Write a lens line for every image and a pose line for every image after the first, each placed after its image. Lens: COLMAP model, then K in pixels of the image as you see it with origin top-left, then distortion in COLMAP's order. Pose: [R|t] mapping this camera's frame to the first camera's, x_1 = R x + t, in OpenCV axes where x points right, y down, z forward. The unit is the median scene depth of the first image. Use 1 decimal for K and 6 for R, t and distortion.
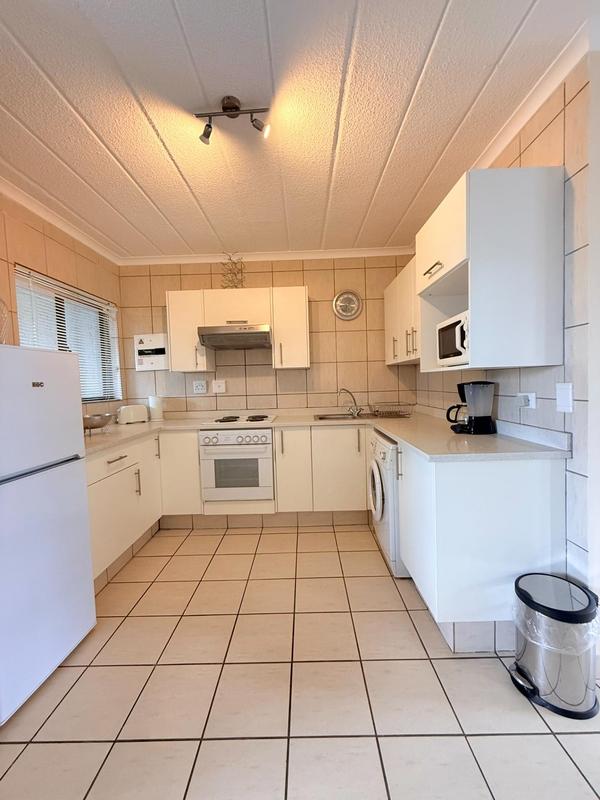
lens RADIAL K [[319.6, 0, 303.3], [0, 319.6, 397.8], [0, 0, 1]] dist [-0.002627, -0.000257]
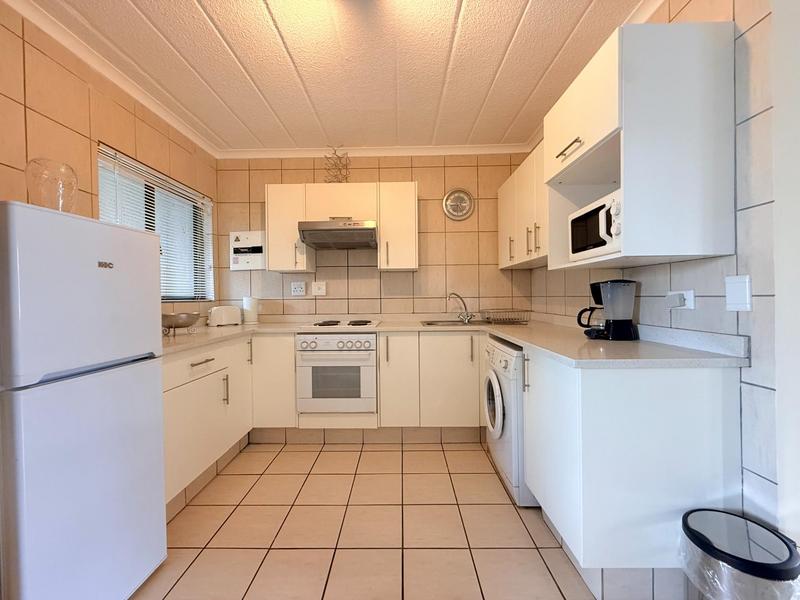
lens RADIAL K [[319.6, 0, 400.0], [0, 319.6, 300.0], [0, 0, 1]] dist [-0.002627, -0.000257]
pose [[0.999807, 0.019333, -0.003441, -0.035093], [-0.019448, 0.999117, -0.037247, 0.039590], [0.002717, 0.037307, 0.999300, 0.104347]]
